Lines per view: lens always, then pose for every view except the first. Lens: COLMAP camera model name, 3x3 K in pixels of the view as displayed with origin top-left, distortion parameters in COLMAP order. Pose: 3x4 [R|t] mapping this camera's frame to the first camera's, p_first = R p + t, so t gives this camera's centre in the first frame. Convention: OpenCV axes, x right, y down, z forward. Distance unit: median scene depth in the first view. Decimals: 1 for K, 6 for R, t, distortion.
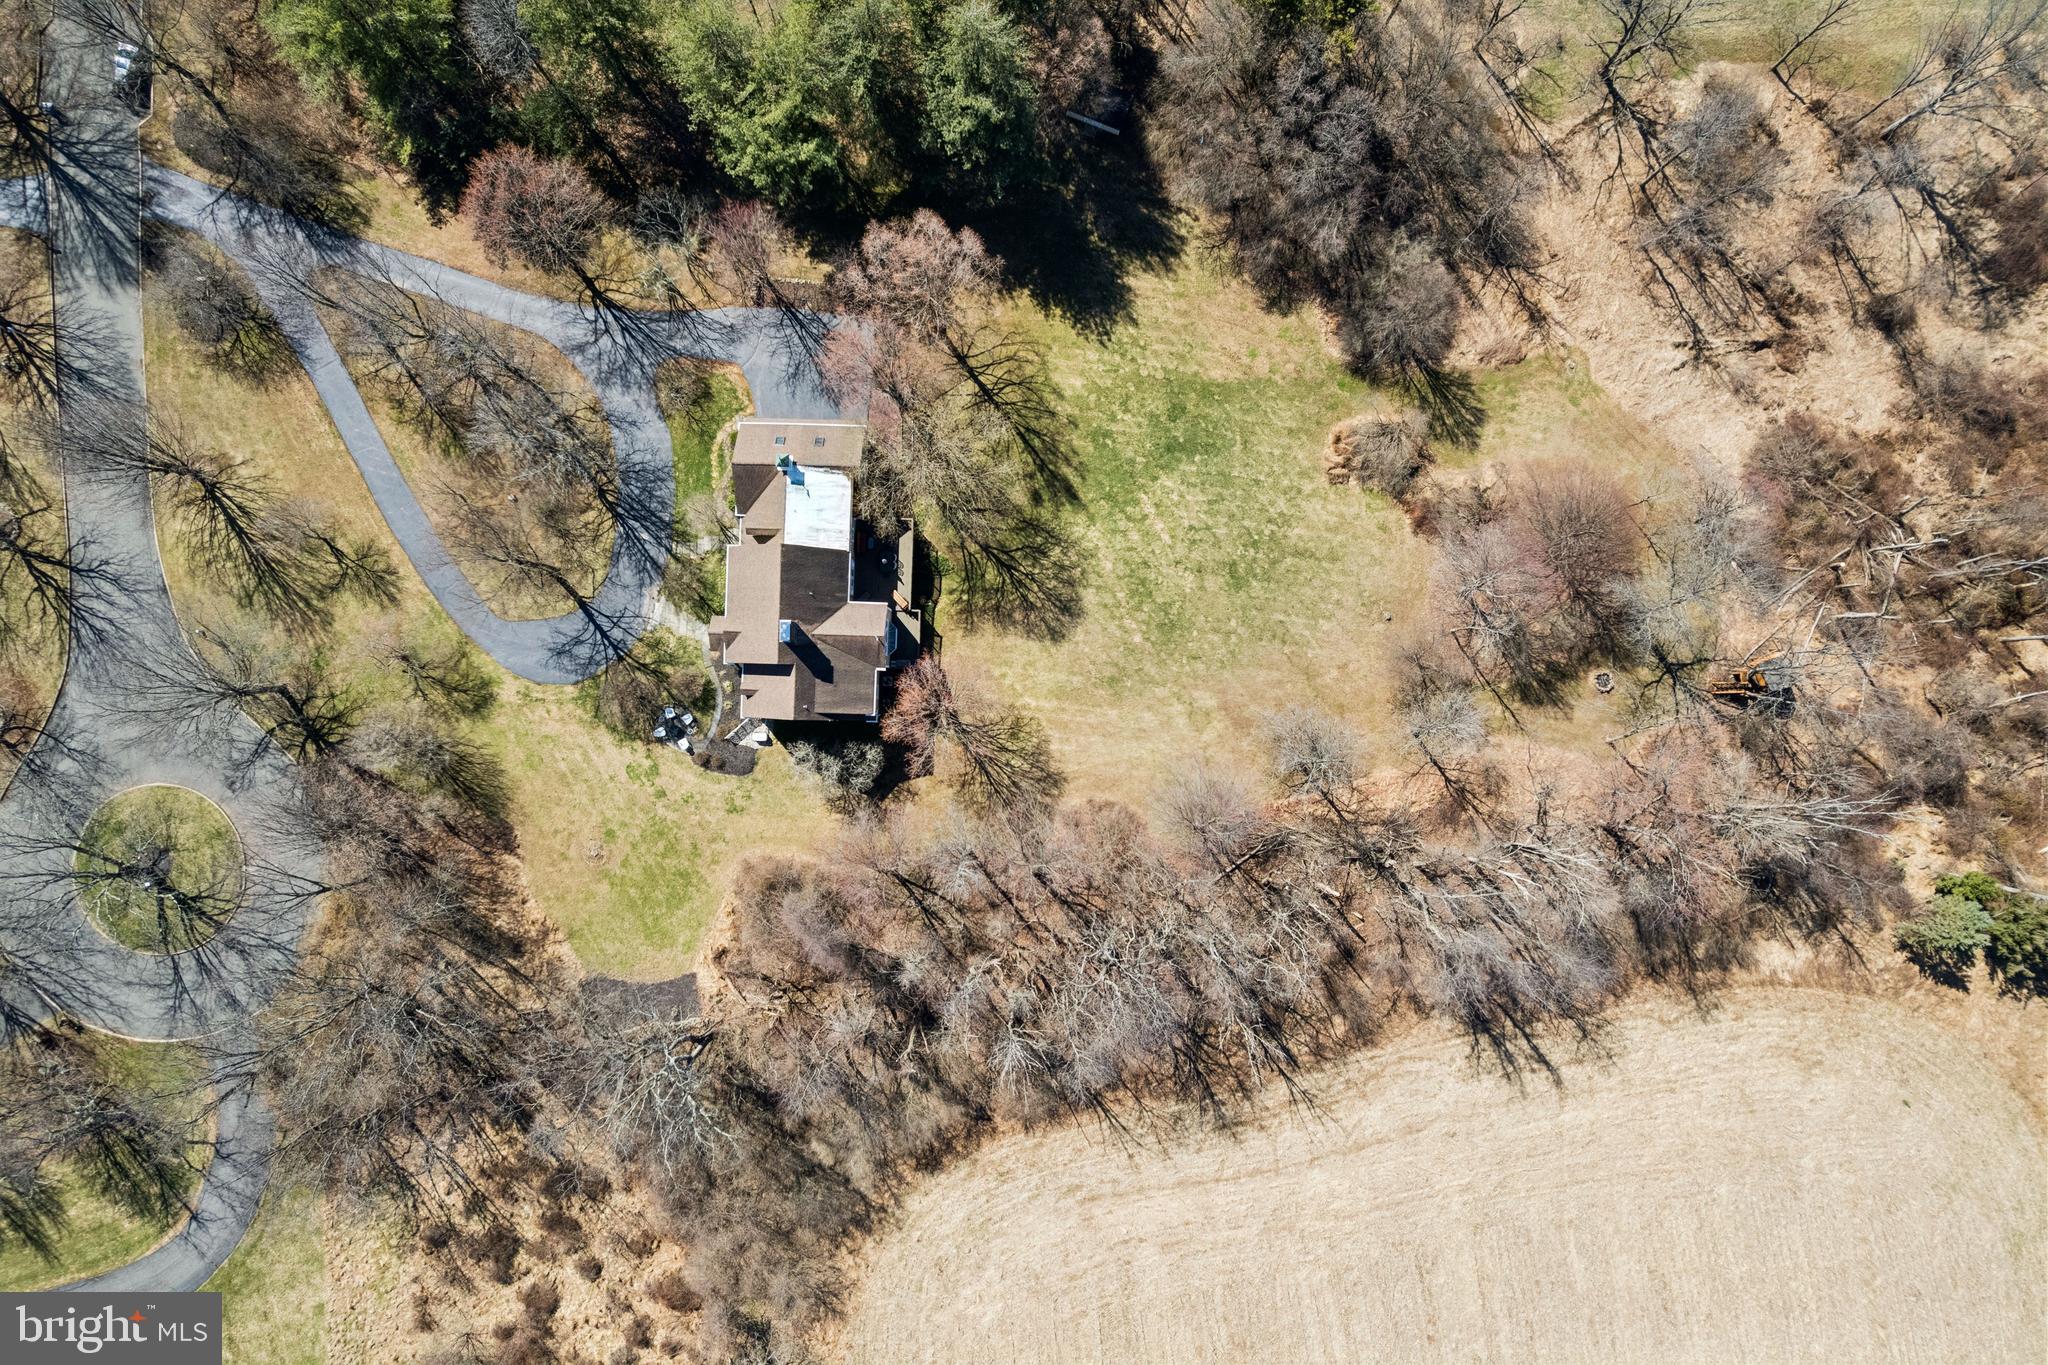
lens RADIAL K [[1327.7, 0, 1024.4], [0, 1327.7, 704.8], [0, 0, 1]] dist [-0.078406, 0.062814]
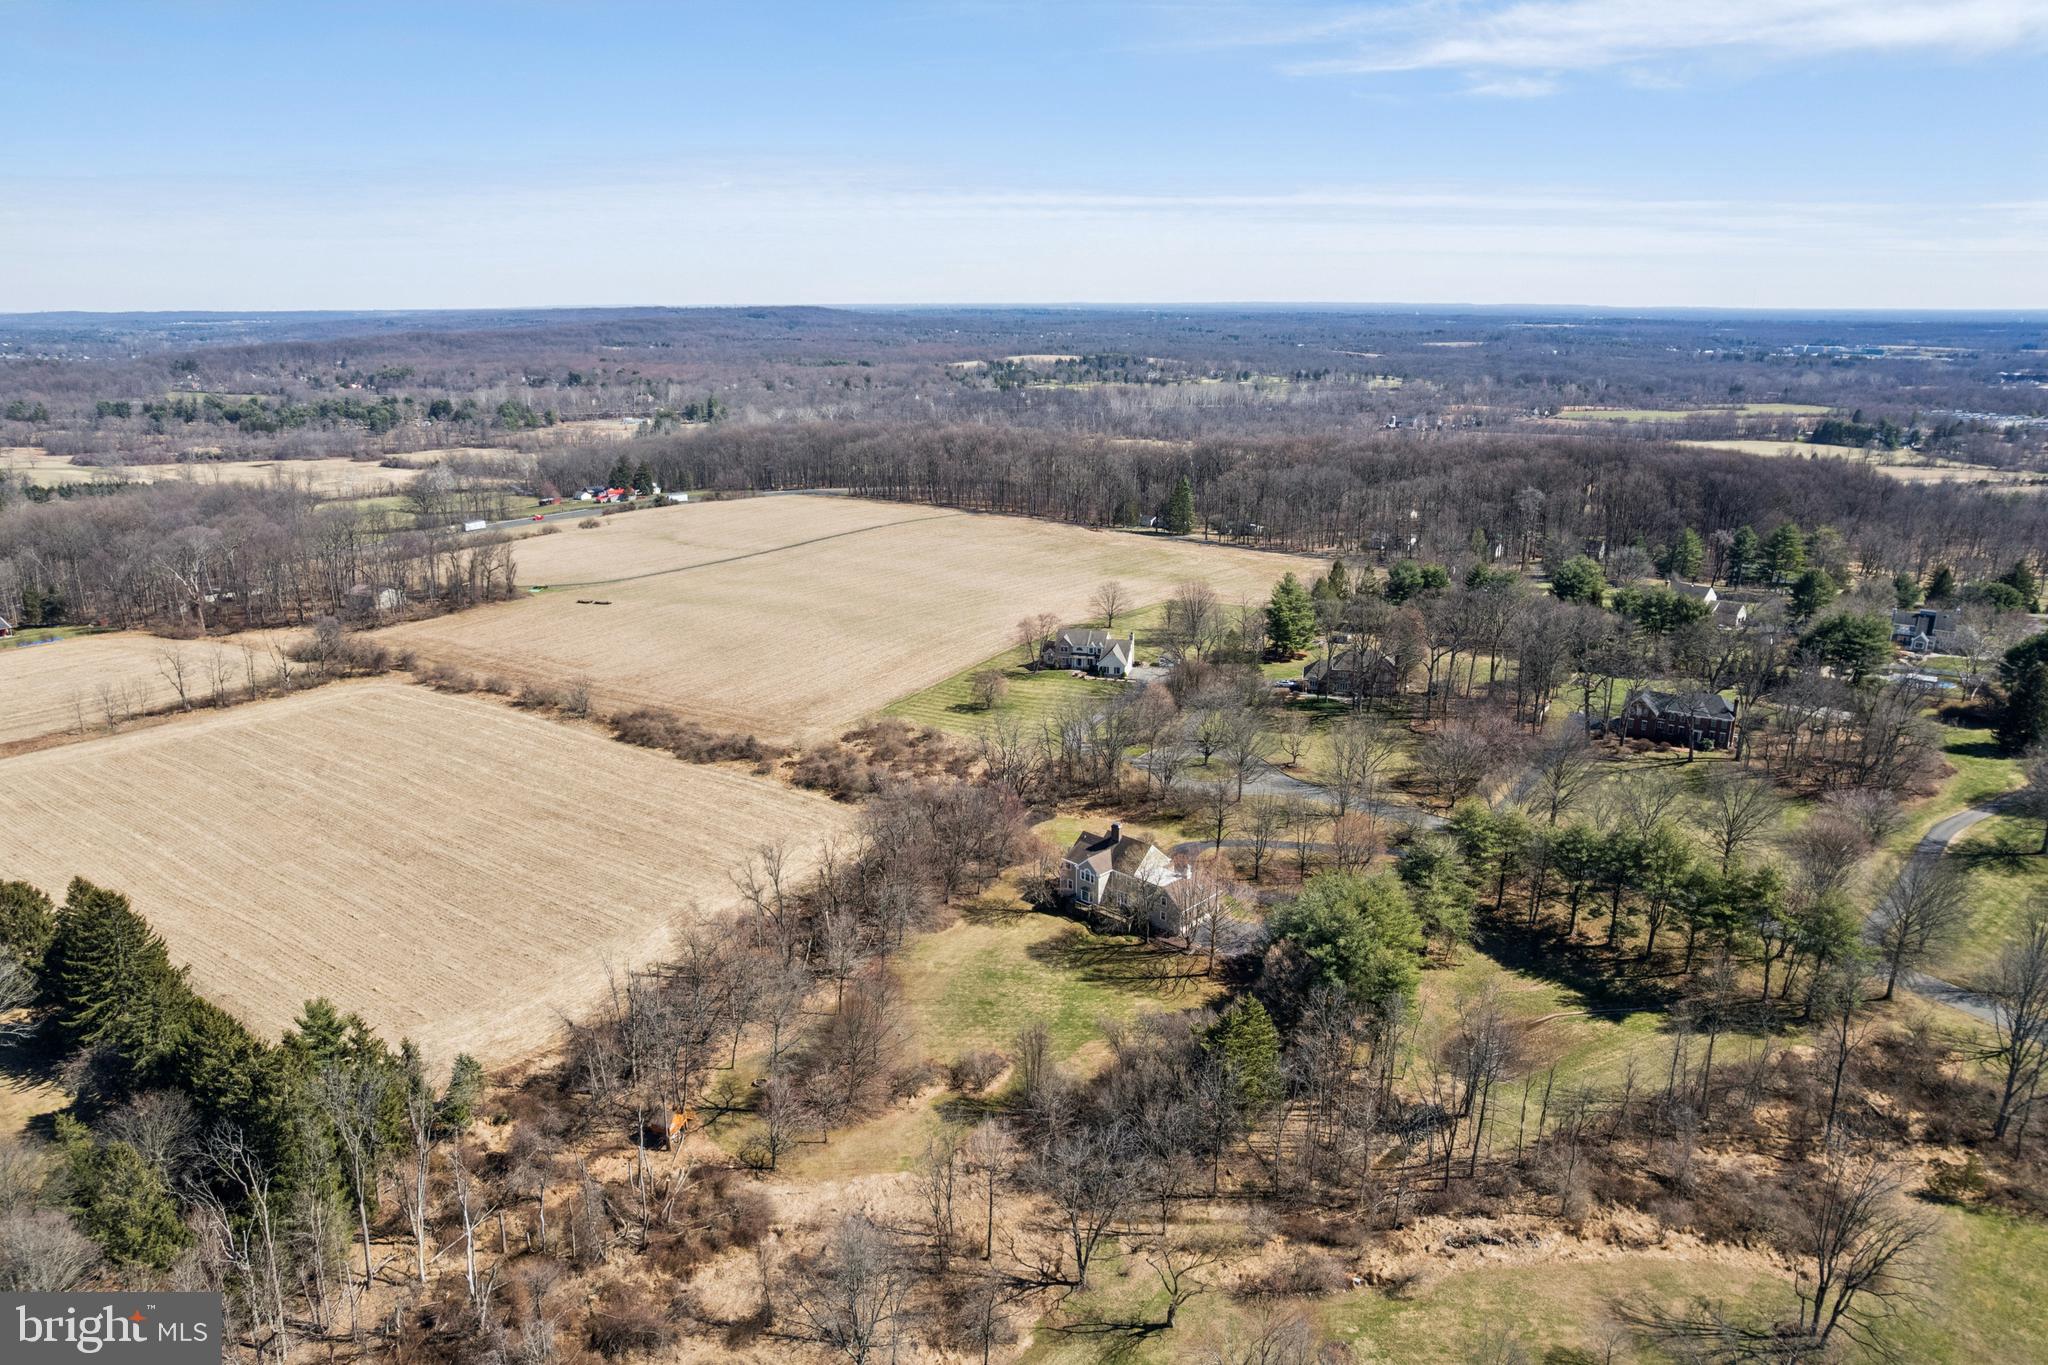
lens RADIAL K [[1327.7, 0, 1024.4], [0, 1327.7, 704.8], [0, 0, 1]] dist [-0.078406, 0.062814]
pose [[-0.671494, 0.216735, -0.708605, 1.191256], [-0.740899, -0.212896, 0.636980, -1.078054], [-0.012803, 0.952733, 0.303538, 0.154512]]
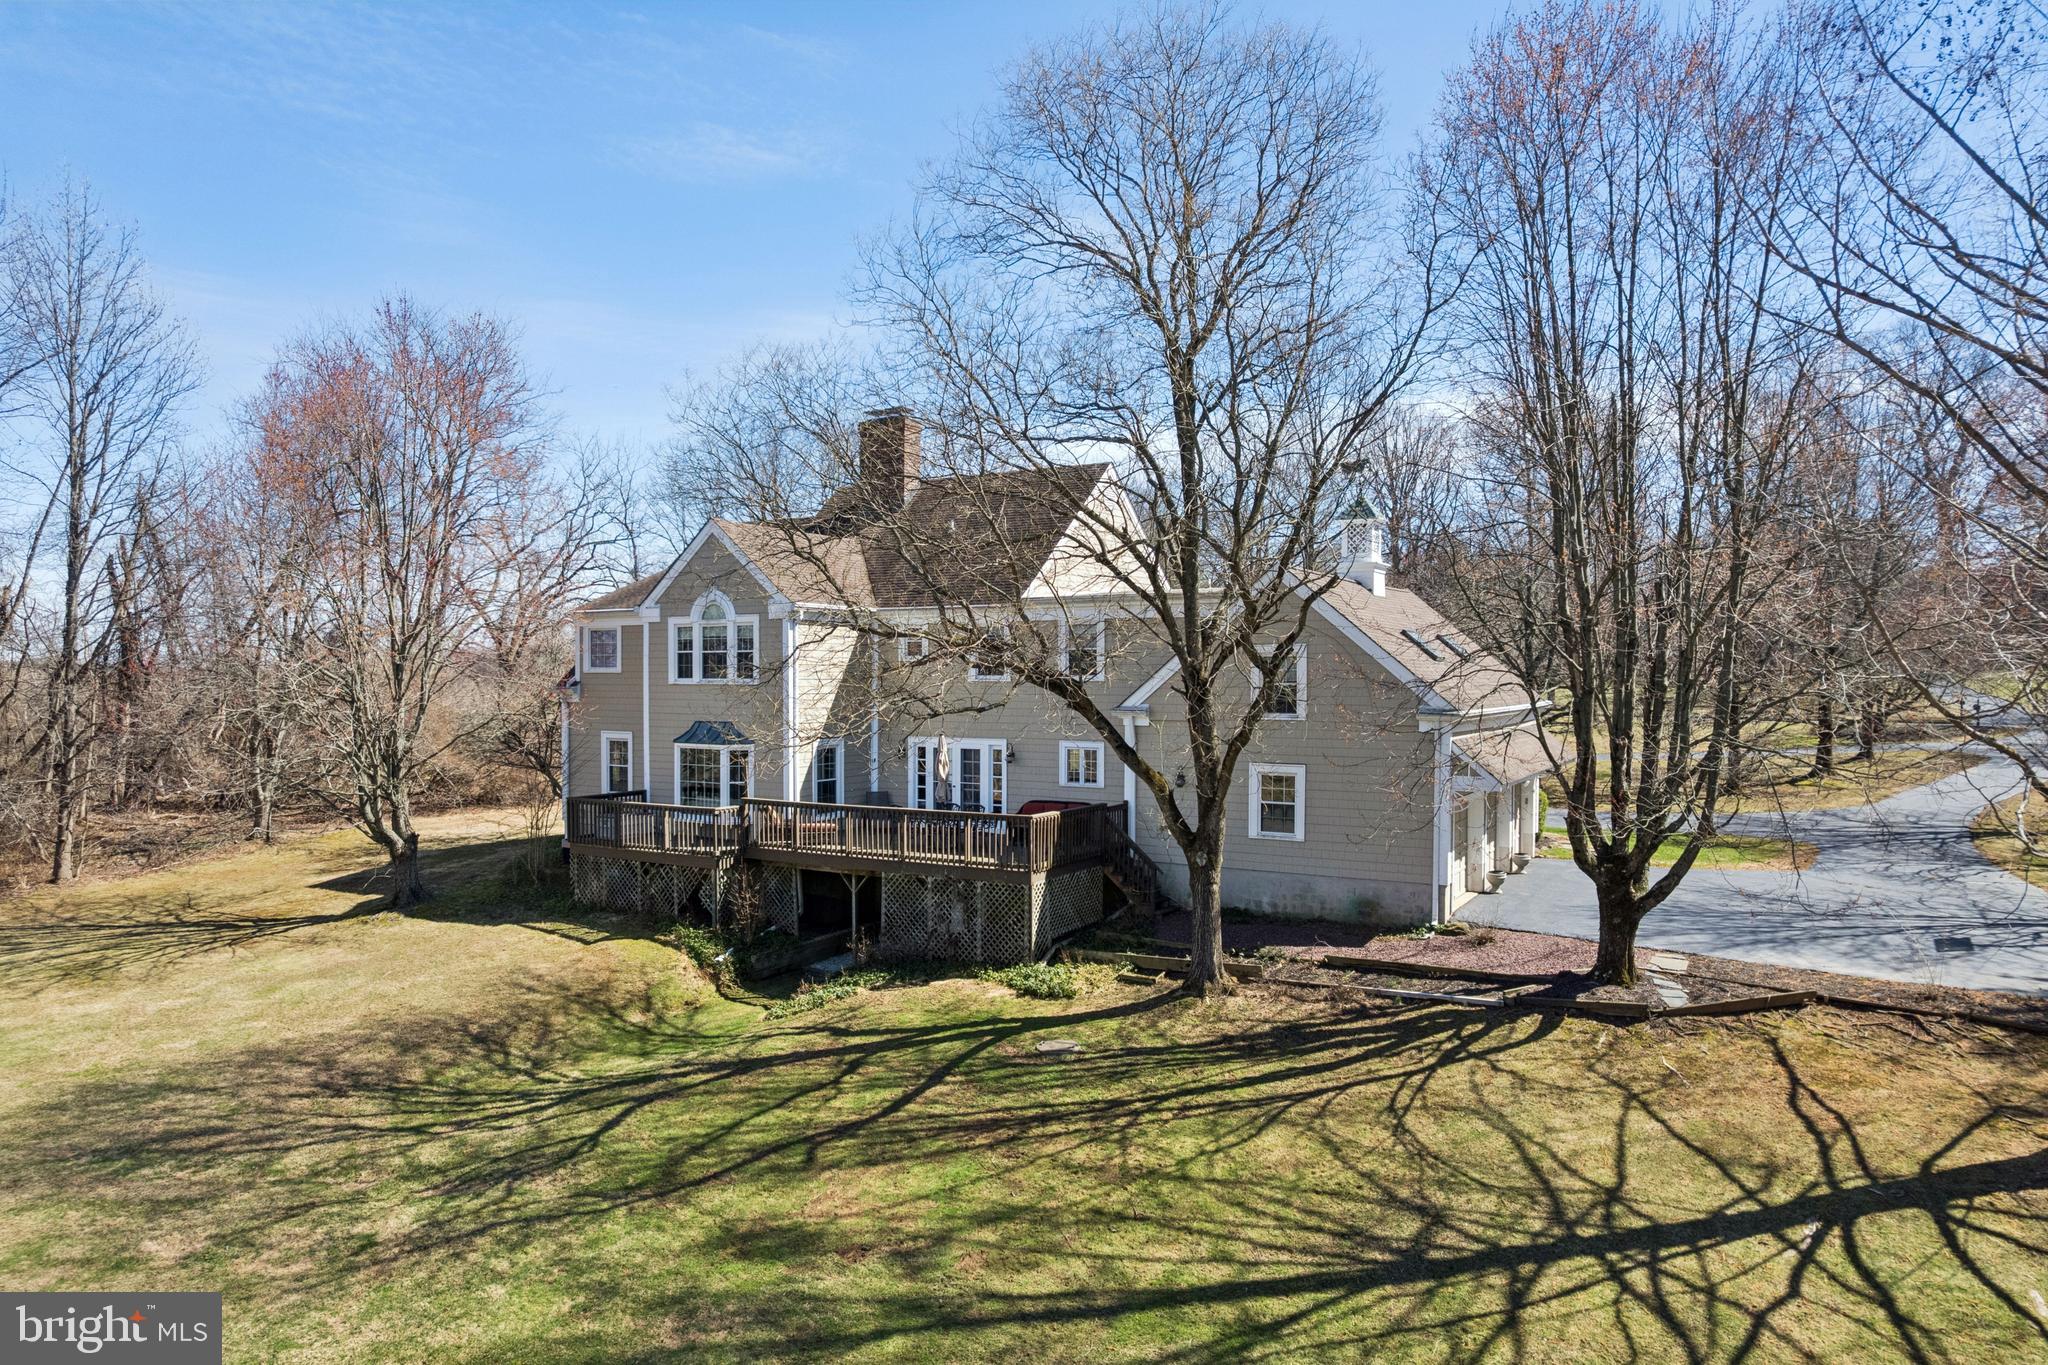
lens RADIAL K [[1327.7, 0, 1024.4], [0, 1327.7, 704.8], [0, 0, 1]] dist [-0.078406, 0.062814]
pose [[-0.492200, 0.009394, -0.870432, 0.123448], [-0.870117, -0.034257, 0.491652, -0.242561], [-0.025200, 0.999369, 0.025035, 0.919279]]
